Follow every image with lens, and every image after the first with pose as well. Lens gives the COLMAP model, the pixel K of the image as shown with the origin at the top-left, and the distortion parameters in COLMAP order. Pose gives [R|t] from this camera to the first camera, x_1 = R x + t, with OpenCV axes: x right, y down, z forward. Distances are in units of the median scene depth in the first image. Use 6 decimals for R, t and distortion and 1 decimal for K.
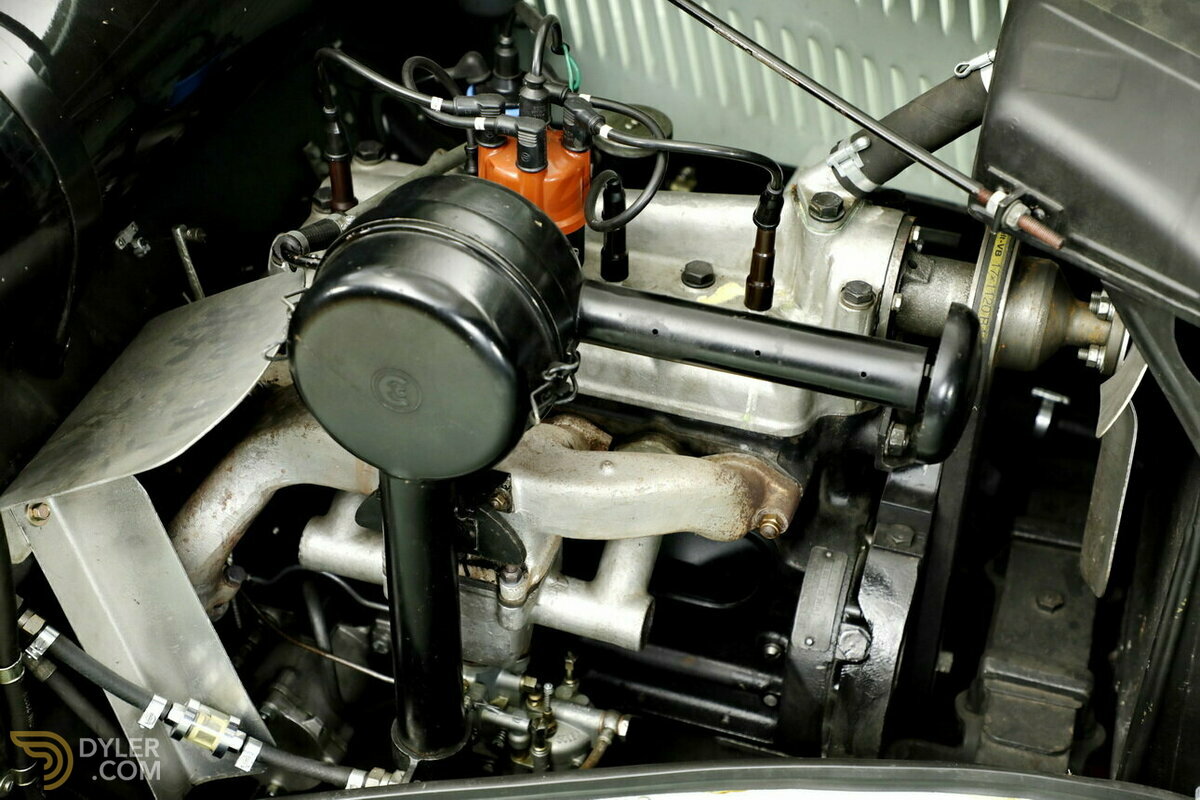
lens RADIAL K [[1960.1, 0, 600.0], [0, 1960.1, 400.0], [0, 0, 1]] dist [0.246935, -0.104588]
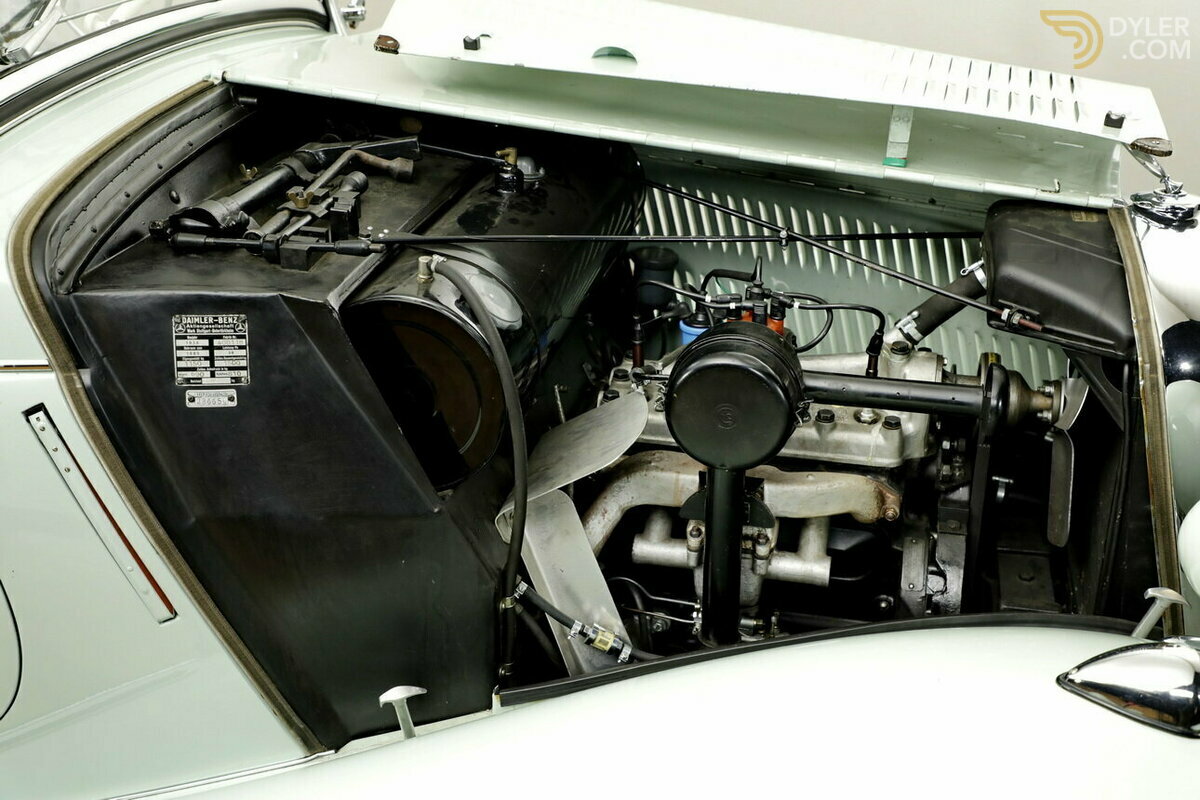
lens RADIAL K [[1575.5, 0, 600.0], [0, 1575.5, 400.0], [0, 0, 1]] dist [0.178637, 0.014611]
pose [[0.994155, -0.052989, 0.094060, -0.325575], [0.074508, 0.967262, -0.242596, 0.306025], [-0.078125, 0.248187, 0.965557, -0.465724]]
